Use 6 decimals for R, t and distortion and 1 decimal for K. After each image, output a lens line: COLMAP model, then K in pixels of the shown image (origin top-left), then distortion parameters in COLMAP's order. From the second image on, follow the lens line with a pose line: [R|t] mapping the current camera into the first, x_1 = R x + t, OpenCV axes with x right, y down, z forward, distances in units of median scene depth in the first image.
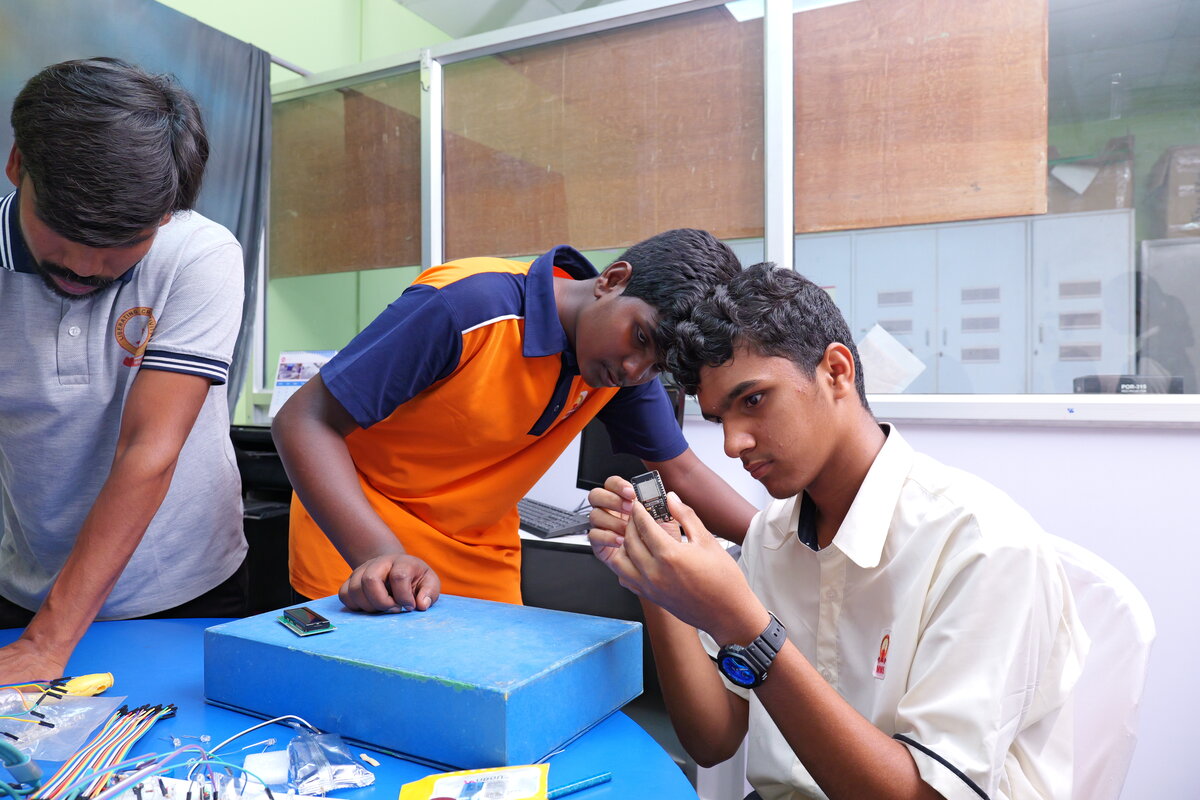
lens RADIAL K [[855.5, 0, 600.0], [0, 855.5, 400.0], [0, 0, 1]] dist [-0.006913, -0.000547]
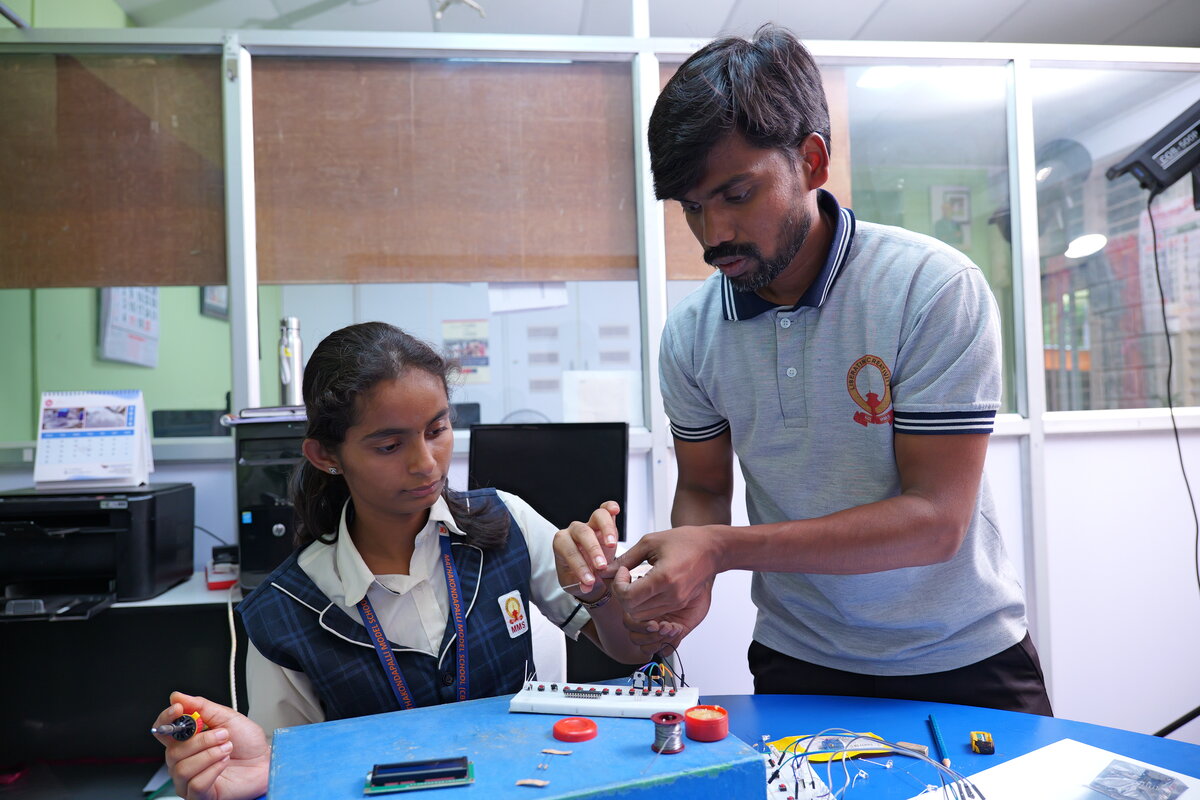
lens RADIAL K [[855.5, 0, 600.0], [0, 855.5, 400.0], [0, 0, 1]] dist [-0.006913, -0.000547]
pose [[0.830750, -0.018330, 0.556344, -0.417651], [0.034872, 0.999208, -0.019152, -0.020313], [-0.555552, 0.035311, 0.830732, 0.120685]]
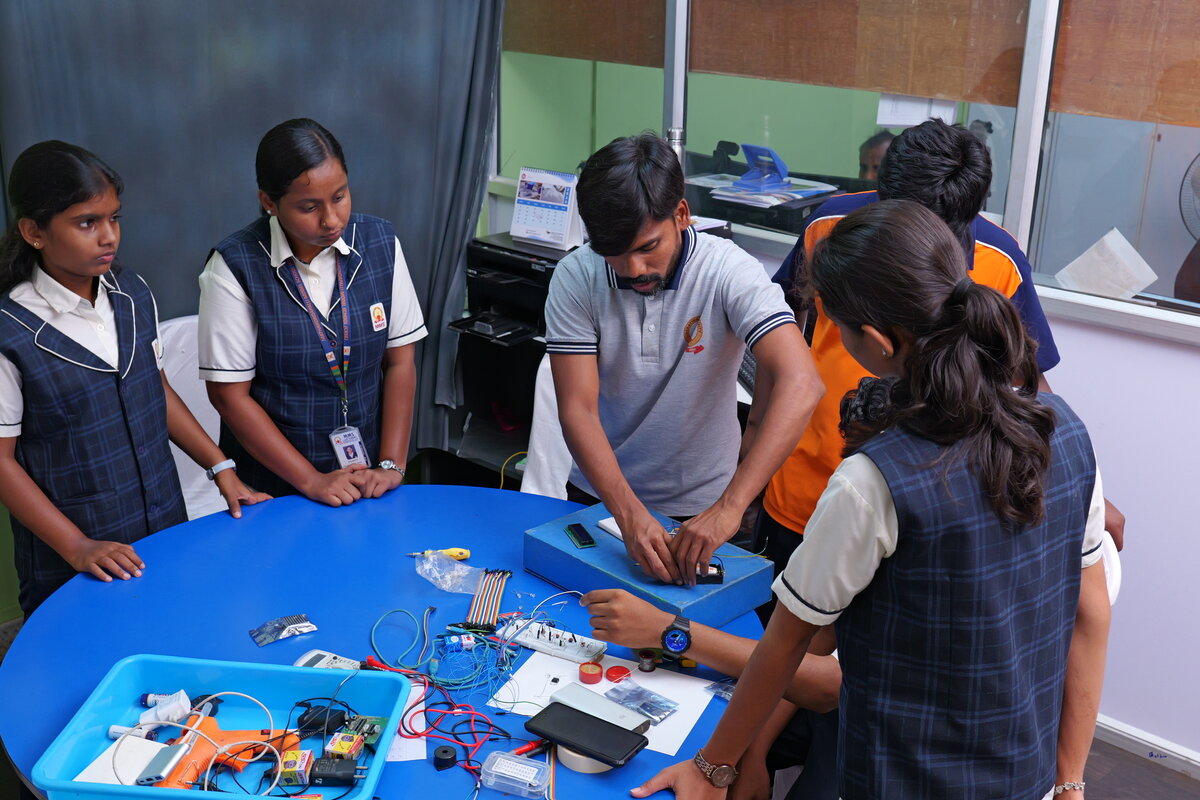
lens RADIAL K [[1400.9, 0, 600.0], [0, 1400.9, 400.0], [0, 0, 1]] dist [0.072405, -0.000274]
pose [[0.966260, 0.100140, -0.237305, 0.137950], [-0.018568, 0.946012, 0.323600, -0.357922], [0.256899, -0.308276, 0.915953, -0.594273]]
